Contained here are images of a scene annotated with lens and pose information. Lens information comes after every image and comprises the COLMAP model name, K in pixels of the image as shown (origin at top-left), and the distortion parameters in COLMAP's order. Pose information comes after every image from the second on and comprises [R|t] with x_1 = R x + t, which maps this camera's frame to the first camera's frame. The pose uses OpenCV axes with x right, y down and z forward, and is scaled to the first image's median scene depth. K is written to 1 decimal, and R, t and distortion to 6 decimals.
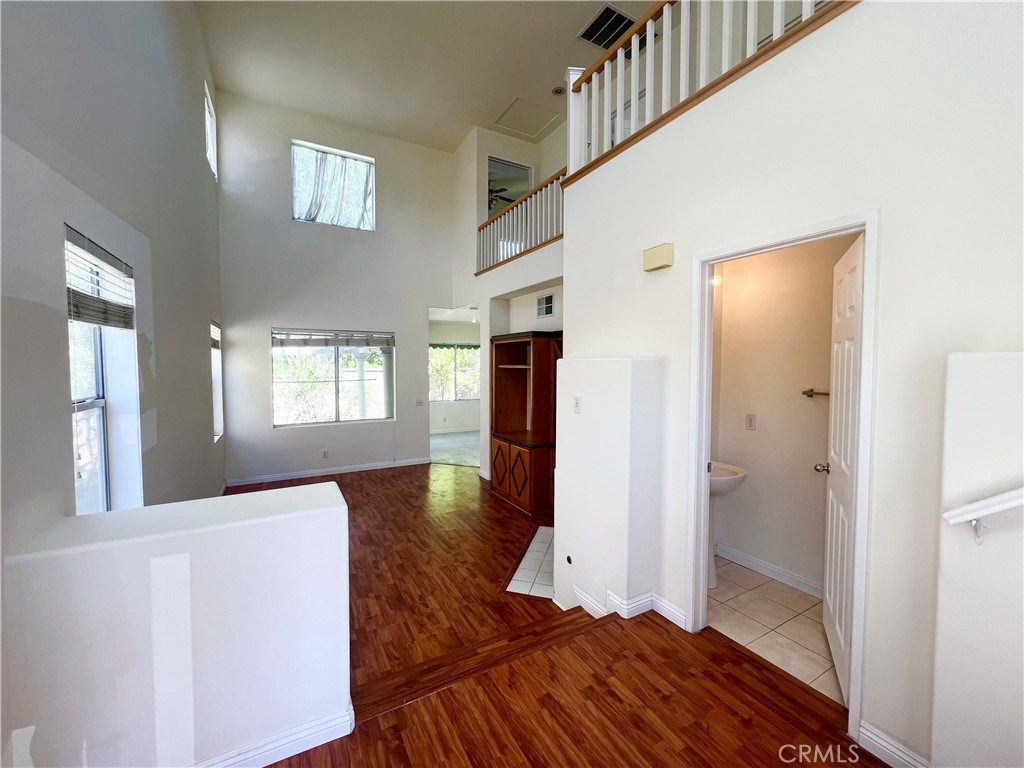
lens RADIAL K [[412.5, 0, 512.0], [0, 412.5, 384.0], [0, 0, 1]] dist [-0.012295, 0.000043]
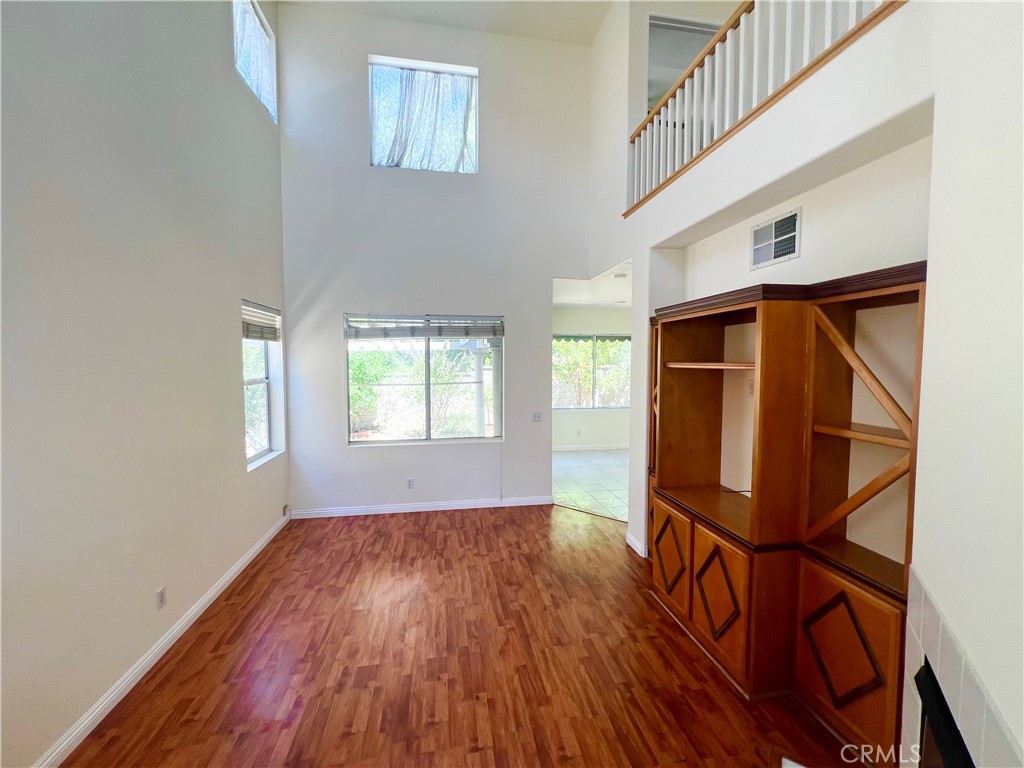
lens RADIAL K [[412.5, 0, 512.0], [0, 412.5, 384.0], [0, 0, 1]] dist [-0.012295, 0.000043]
pose [[0.942596, 0.015501, -0.333575, -0.040628], [-0.012907, 0.999867, 0.009992, -0.018734], [0.333686, -0.005113, 0.942670, 0.381667]]
